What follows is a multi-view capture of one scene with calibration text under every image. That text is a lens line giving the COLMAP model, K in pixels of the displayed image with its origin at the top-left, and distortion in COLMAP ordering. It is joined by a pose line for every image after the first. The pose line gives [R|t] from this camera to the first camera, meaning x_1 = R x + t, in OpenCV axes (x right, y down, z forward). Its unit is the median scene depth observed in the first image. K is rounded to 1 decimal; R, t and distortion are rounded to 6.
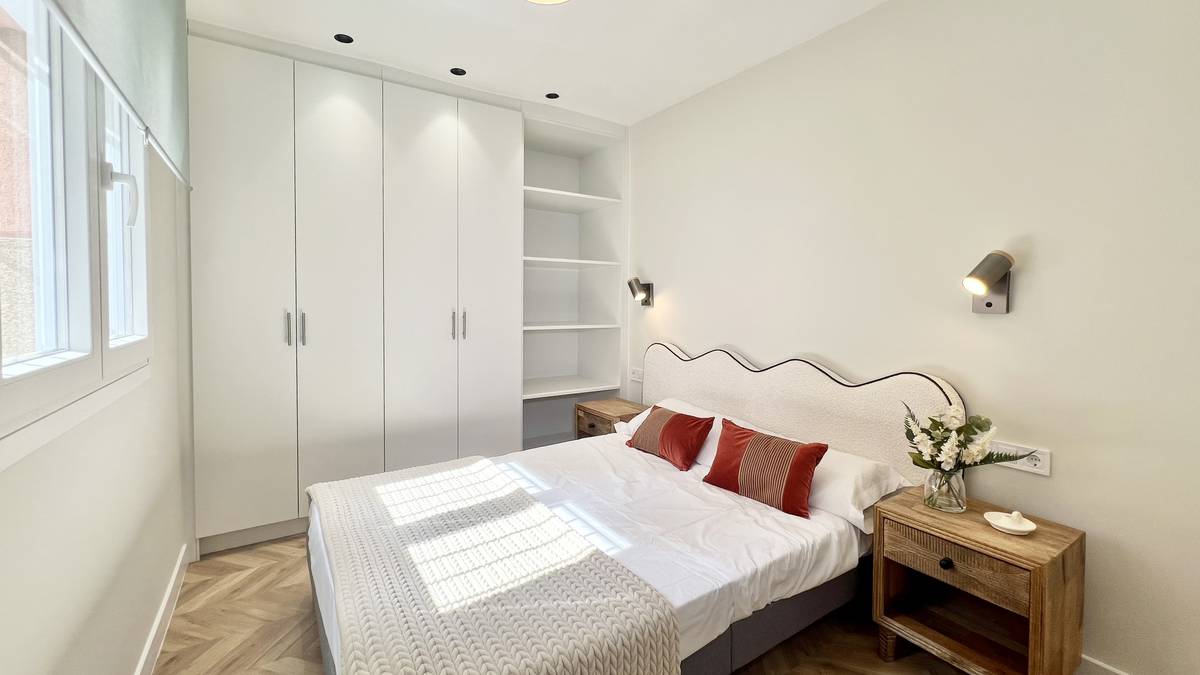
lens RADIAL K [[480.0, 0, 593.0], [0, 480.0, 317.1], [0, 0, 1]] dist [-0.003694, 0.001239]
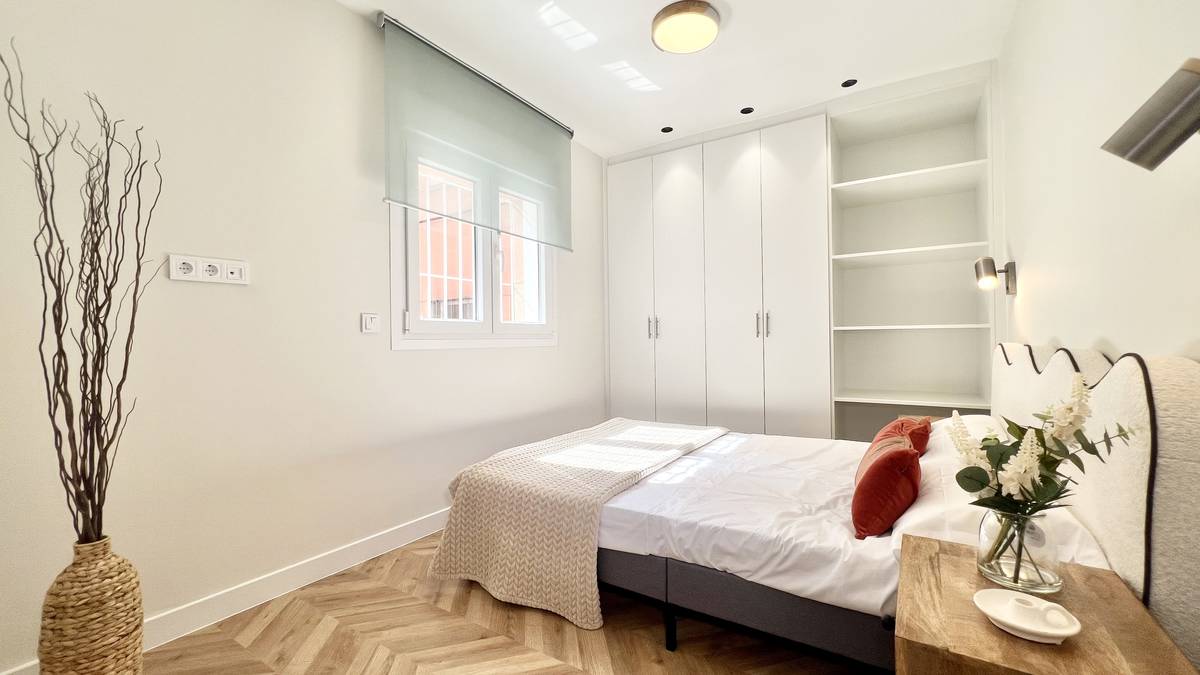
lens RADIAL K [[480.0, 0, 611.6], [0, 480.0, 330.7], [0, 0, 1]] dist [-0.003694, 0.001239]
pose [[0.429763, -0.027577, -0.902520, 0.540552], [-0.011984, 0.999271, -0.036239, 0.069073], [0.902862, 0.026390, 0.429120, 0.171074]]
